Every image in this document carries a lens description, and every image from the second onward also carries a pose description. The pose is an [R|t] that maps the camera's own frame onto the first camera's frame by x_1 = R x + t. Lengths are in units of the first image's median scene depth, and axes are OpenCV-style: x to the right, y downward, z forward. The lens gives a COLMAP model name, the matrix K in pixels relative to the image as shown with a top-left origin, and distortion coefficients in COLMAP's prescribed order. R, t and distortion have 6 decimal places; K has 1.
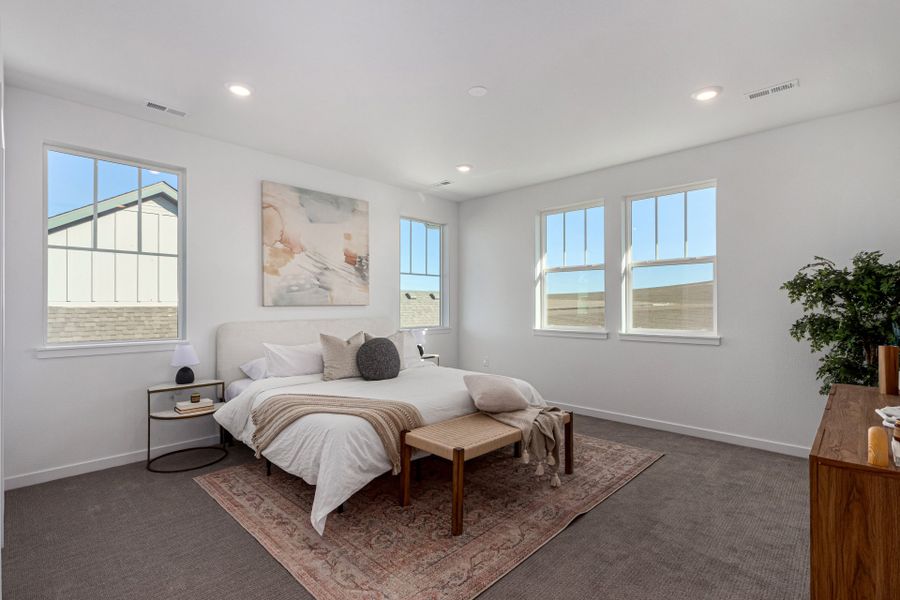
lens RADIAL K [[421.4, 0, 449.2], [0, 421.4, 300.7], [0, 0, 1]] dist [0.005386, 0.000489]
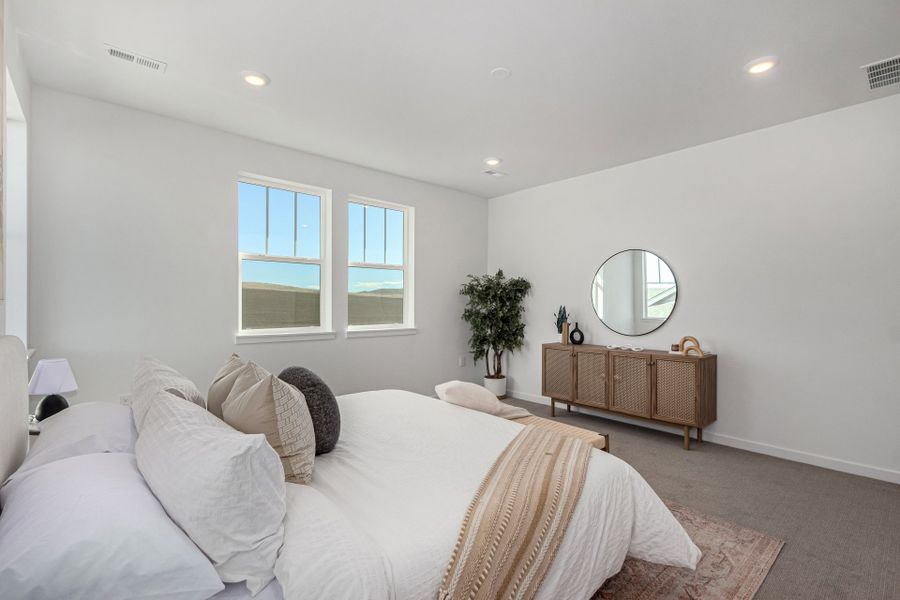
lens RADIAL K [[421.4, 0, 442.5], [0, 421.4, 307.1], [0, 0, 1]] dist [0.005386, 0.000489]
pose [[0.082416, -0.004658, 0.996587, -0.586719], [-0.010007, 0.999935, 0.005501, 0.011519], [-0.996548, -0.010426, 0.082364, 0.707798]]
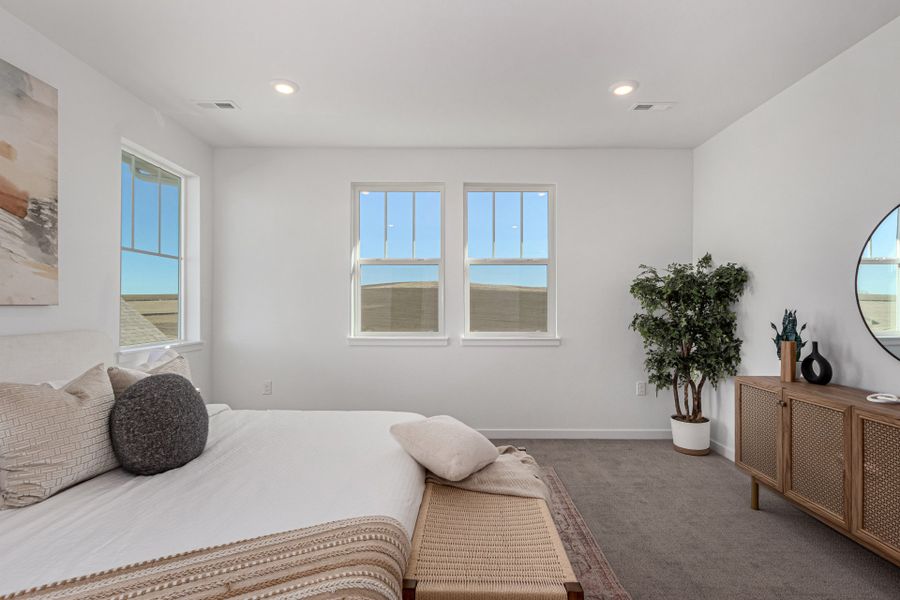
lens RADIAL K [[421.4, 0, 451.2], [0, 421.4, 303.7], [0, 0, 1]] dist [0.005386, 0.000489]
pose [[0.719890, 0.007840, 0.694044, -0.230003], [-0.006699, 0.999968, -0.004348, 0.008584], [-0.694056, -0.001520, 0.719920, 0.389946]]
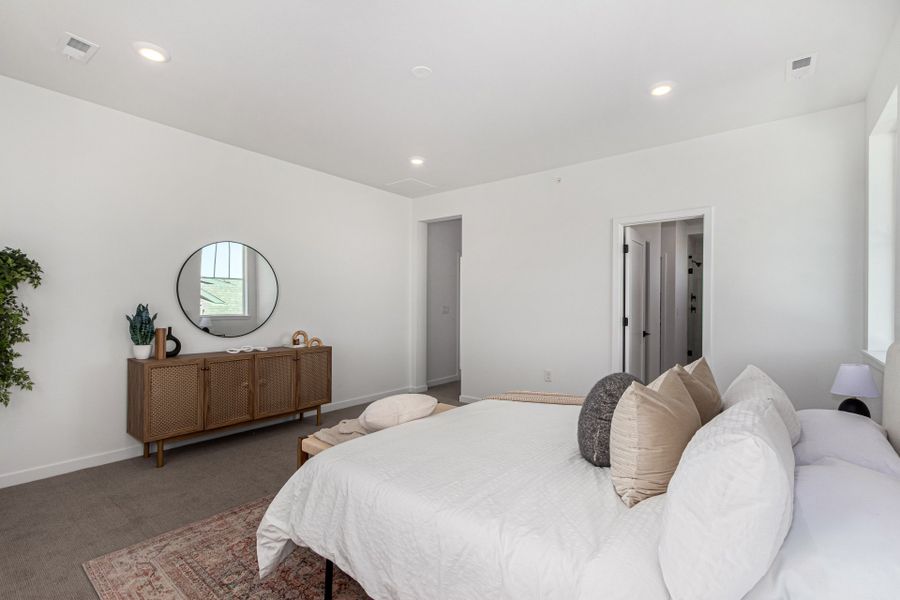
lens RADIAL K [[421.4, 0, 450.2], [0, 421.4, 305.8], [0, 0, 1]] dist [0.005386, 0.000489]
pose [[-0.992567, 0.004216, -0.121622, 0.081724], [0.005654, 0.999918, -0.011484, 0.025514], [0.121564, -0.012086, -0.992510, 1.290750]]
